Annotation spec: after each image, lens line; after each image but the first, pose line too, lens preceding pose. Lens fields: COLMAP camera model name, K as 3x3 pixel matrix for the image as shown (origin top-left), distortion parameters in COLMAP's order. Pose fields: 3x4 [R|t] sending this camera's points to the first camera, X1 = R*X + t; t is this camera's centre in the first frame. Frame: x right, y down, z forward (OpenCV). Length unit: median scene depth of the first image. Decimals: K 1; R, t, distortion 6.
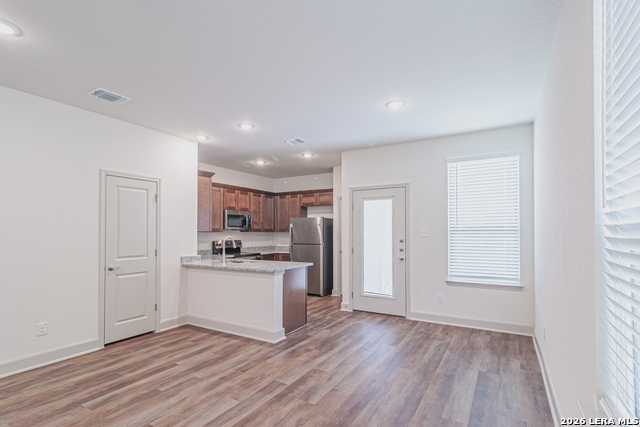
lens RADIAL K [[309.1, 0, 327.2], [0, 309.1, 228.1], [0, 0, 1]] dist [0.005218, 0.001009]
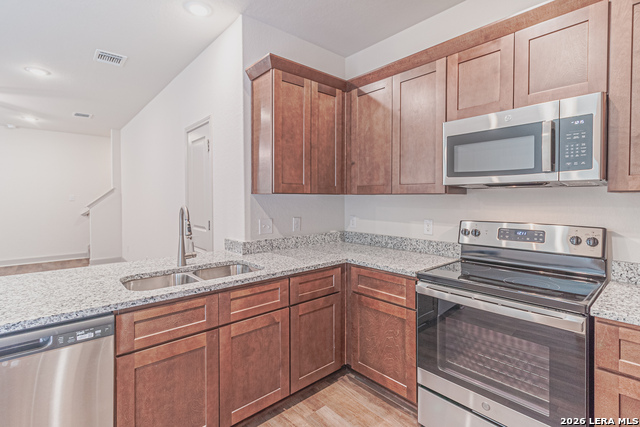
lens RADIAL K [[309.1, 0, 311.2], [0, 309.1, 203.3], [0, 0, 1]] dist [0.005218, 0.001009]
pose [[-0.323728, 0.017162, -0.945994, 0.019305], [0.015323, 0.999799, 0.012894, 0.020801], [0.946026, -0.010321, -0.323926, 1.266791]]
